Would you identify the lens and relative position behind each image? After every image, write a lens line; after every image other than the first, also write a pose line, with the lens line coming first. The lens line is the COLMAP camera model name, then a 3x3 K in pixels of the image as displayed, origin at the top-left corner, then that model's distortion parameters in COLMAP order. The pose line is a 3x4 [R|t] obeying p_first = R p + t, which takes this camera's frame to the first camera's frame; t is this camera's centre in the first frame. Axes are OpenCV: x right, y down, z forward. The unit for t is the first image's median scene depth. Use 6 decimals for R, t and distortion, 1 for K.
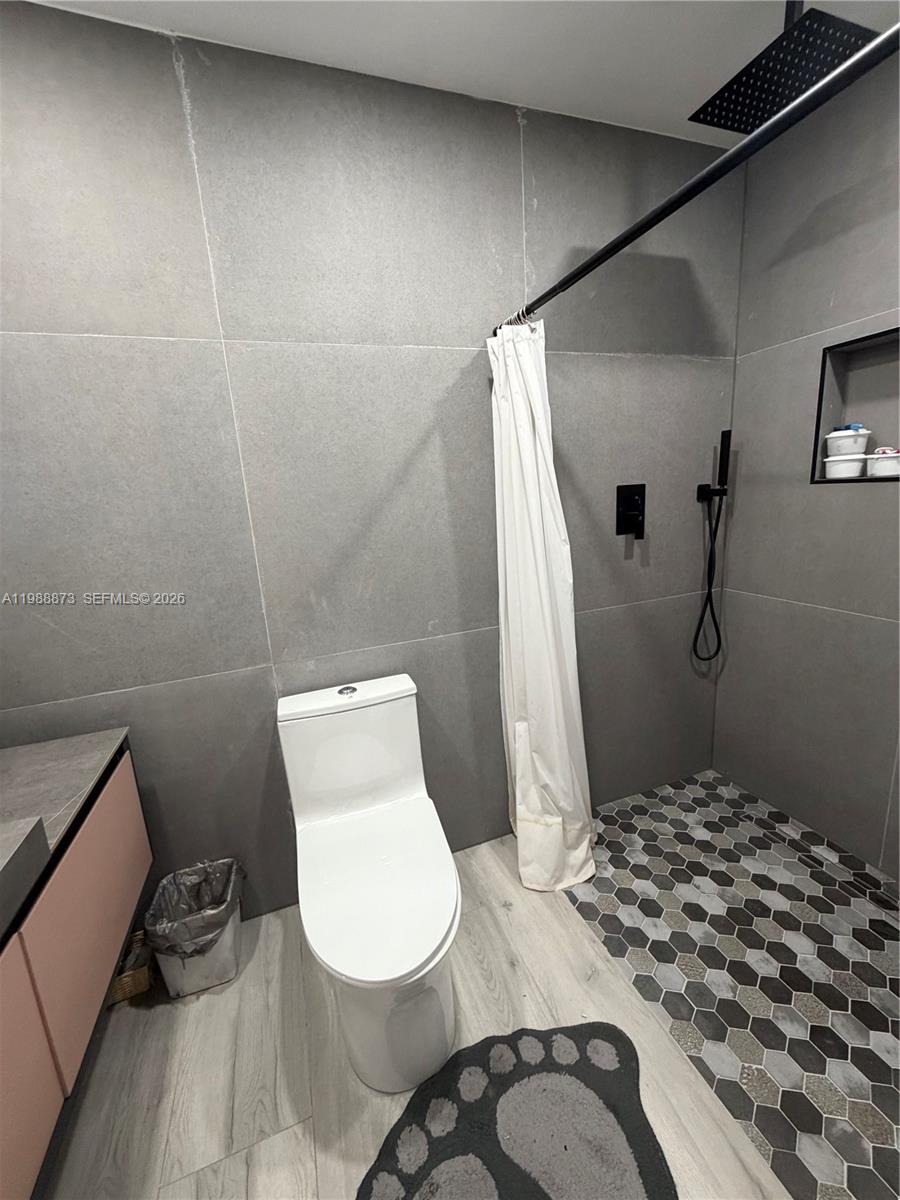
lens RADIAL K [[482.6, 0, 449.8], [0, 482.6, 595.5], [0, 0, 1]] dist [-0.000478, 0.000585]
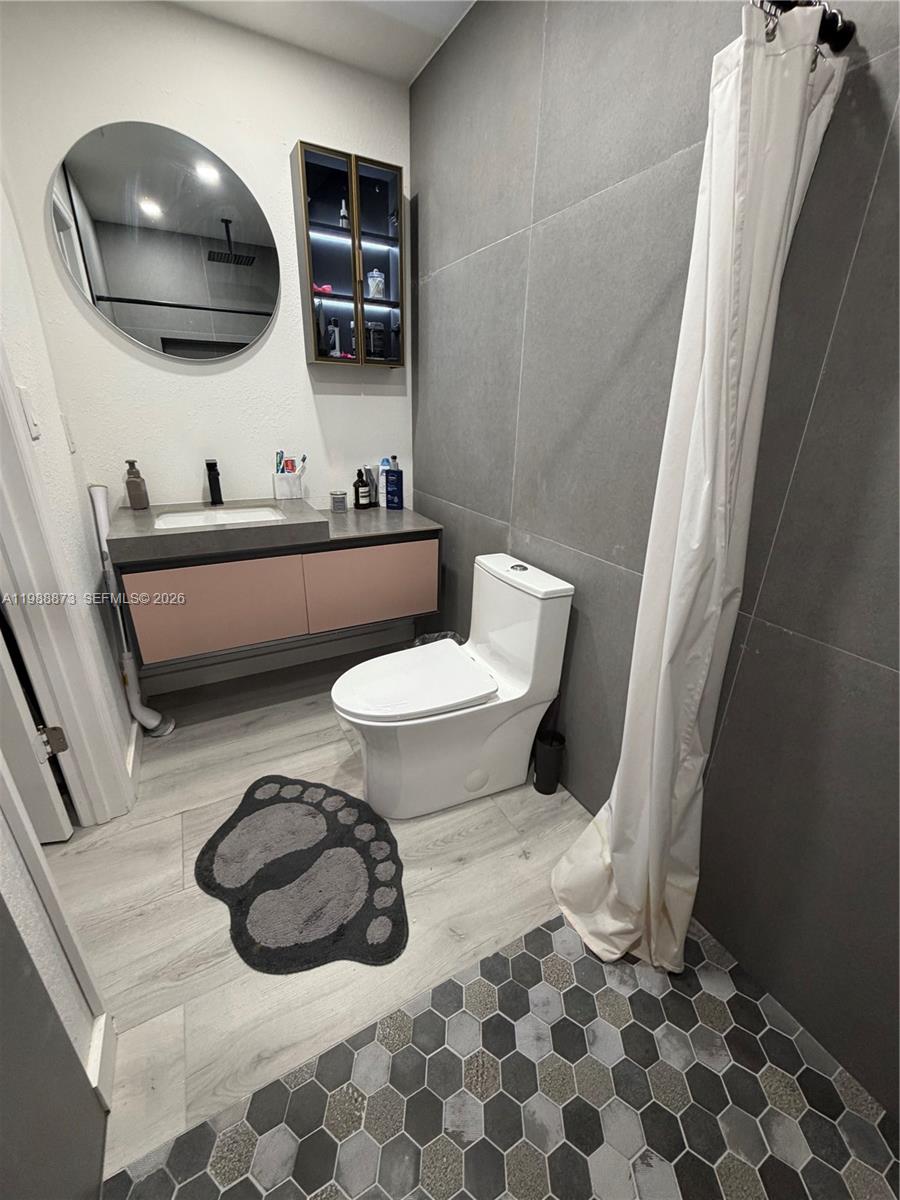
lens RADIAL K [[482.6, 0, 451.5], [0, 482.6, 598.7], [0, 0, 1]] dist [-0.000478, 0.000585]
pose [[0.132223, 0.428813, -0.893664, 0.813746], [-0.244709, 0.887795, 0.389791, -0.135824], [0.960539, 0.167148, 0.222321, 0.654915]]
